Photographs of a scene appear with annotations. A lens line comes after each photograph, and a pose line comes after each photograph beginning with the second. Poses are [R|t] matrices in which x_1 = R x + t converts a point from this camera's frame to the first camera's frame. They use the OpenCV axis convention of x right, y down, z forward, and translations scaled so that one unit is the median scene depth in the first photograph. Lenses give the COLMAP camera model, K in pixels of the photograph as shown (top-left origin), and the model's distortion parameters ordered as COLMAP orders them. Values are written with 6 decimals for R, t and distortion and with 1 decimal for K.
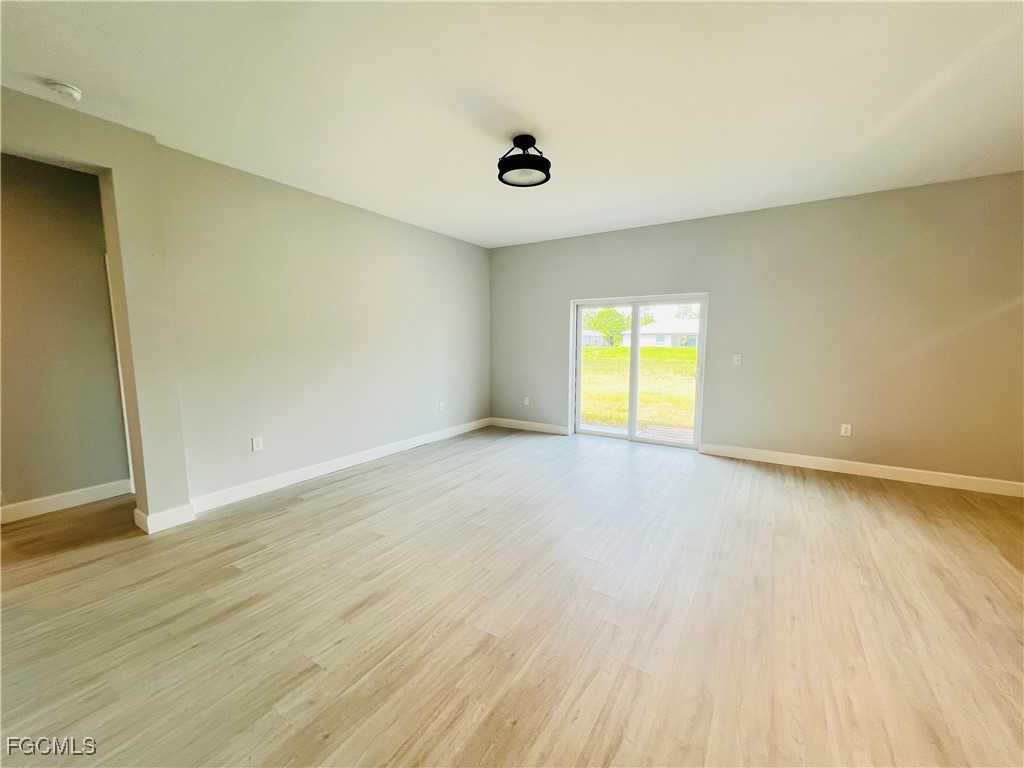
lens RADIAL K [[407.0, 0, 512.0], [0, 407.0, 384.0], [0, 0, 1]] dist [0.006924, 0.000228]
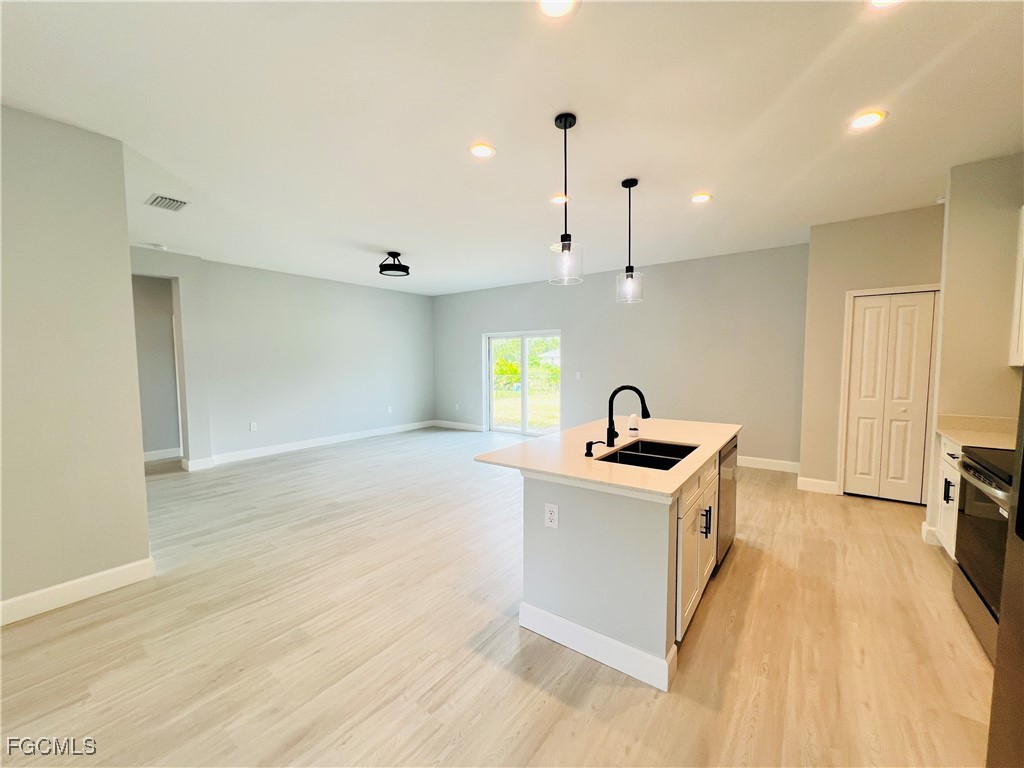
lens RADIAL K [[411.8, 0, 512.0], [0, 411.8, 384.0], [0, 0, 1]] dist [0.017274, 0.000047]
pose [[0.997022, -0.001229, -0.077110, 0.554080], [-0.002500, 0.998832, -0.048247, 0.051590], [0.077079, 0.048296, 0.995855, -0.604924]]
